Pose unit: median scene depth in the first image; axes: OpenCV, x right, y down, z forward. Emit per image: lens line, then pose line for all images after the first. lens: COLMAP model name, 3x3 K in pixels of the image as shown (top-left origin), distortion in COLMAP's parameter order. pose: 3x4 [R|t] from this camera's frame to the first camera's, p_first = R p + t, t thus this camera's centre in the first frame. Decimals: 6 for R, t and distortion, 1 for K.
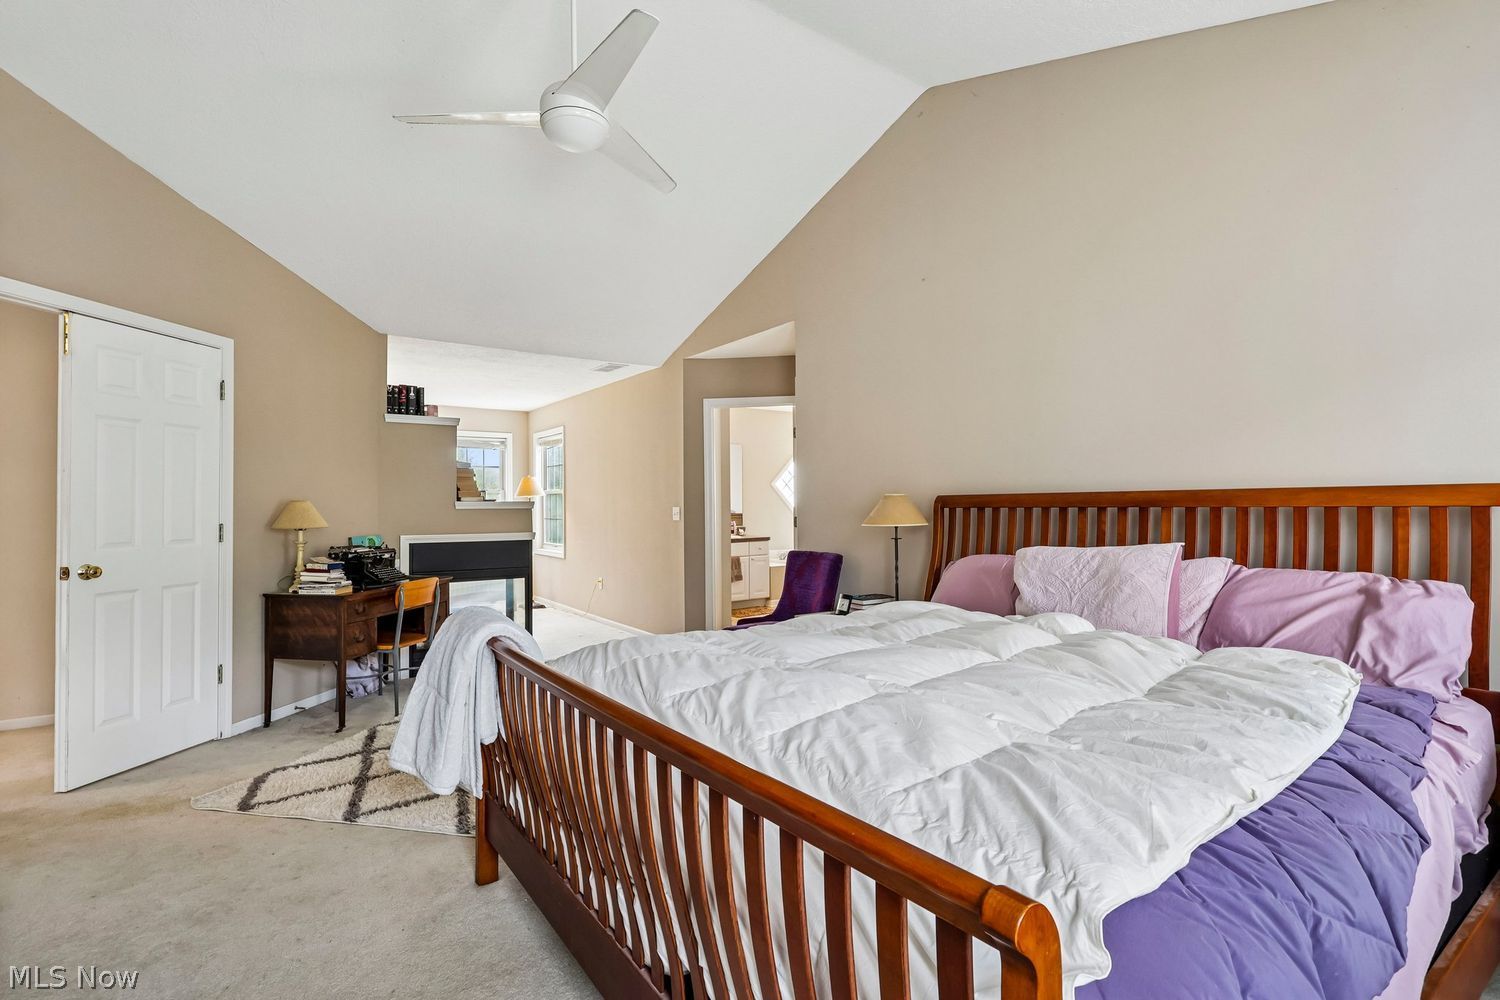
lens RADIAL K [[692.5, 0, 746.5], [0, 692.5, 499.8], [0, 0, 1]] dist [-0.000900, -0.000470]
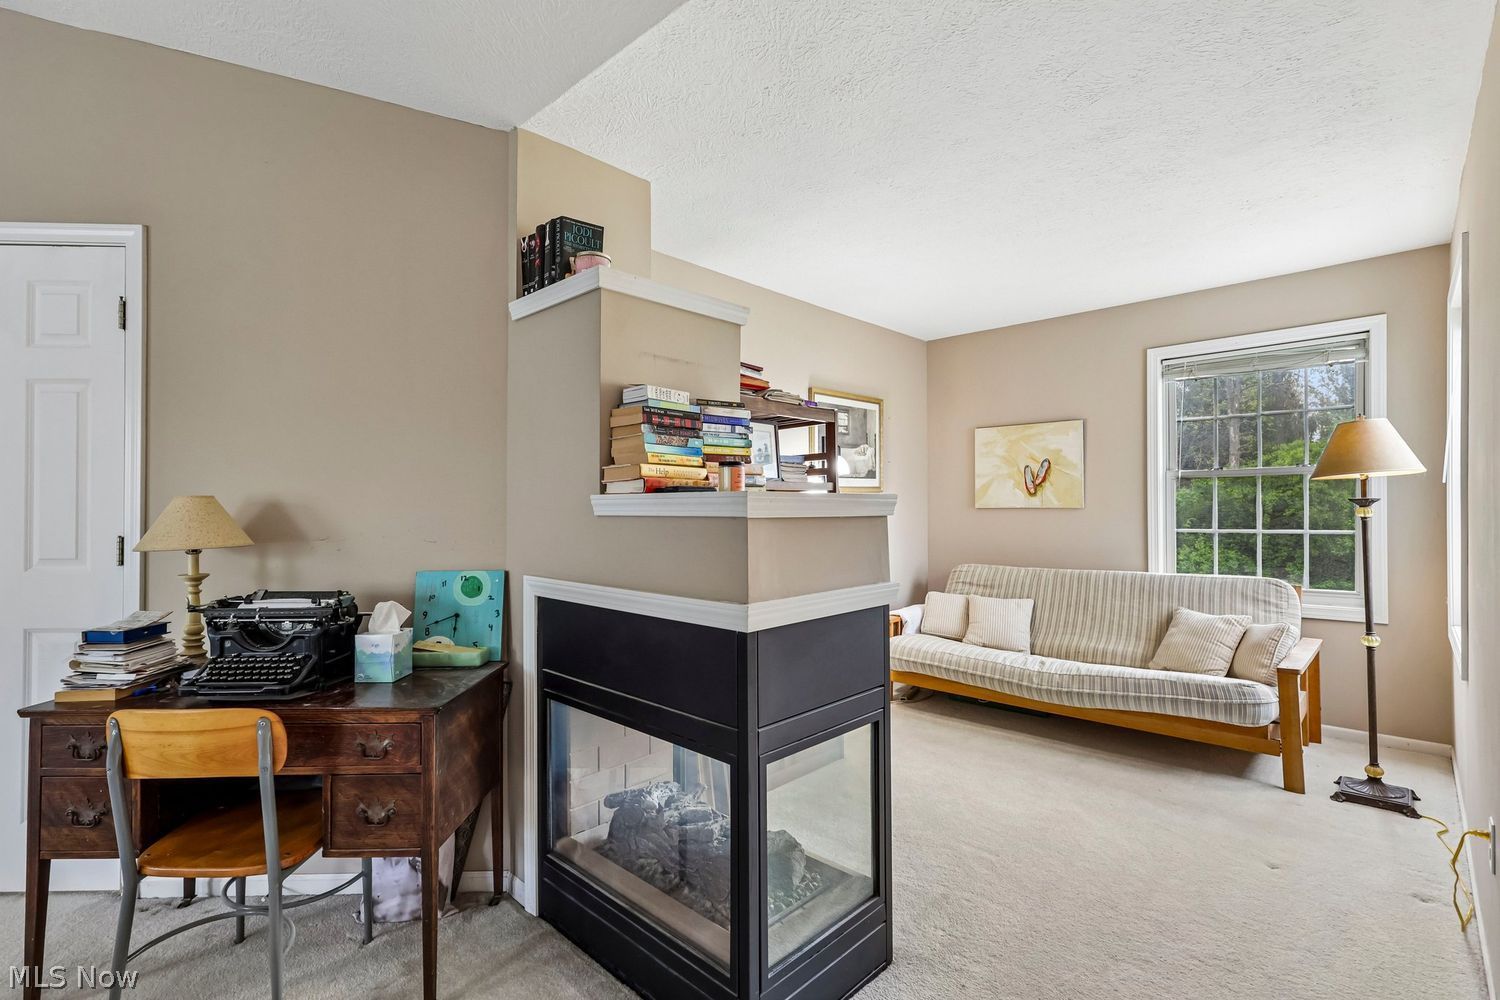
lens RADIAL K [[692.5, 0, 746.5], [0, 692.5, 499.8], [0, 0, 1]] dist [-0.000900, -0.000470]
pose [[0.168252, -0.013430, -0.985653, -0.059714], [0.006389, 0.999901, -0.012534, 0.011490], [0.985723, -0.004188, 0.168321, 1.120280]]
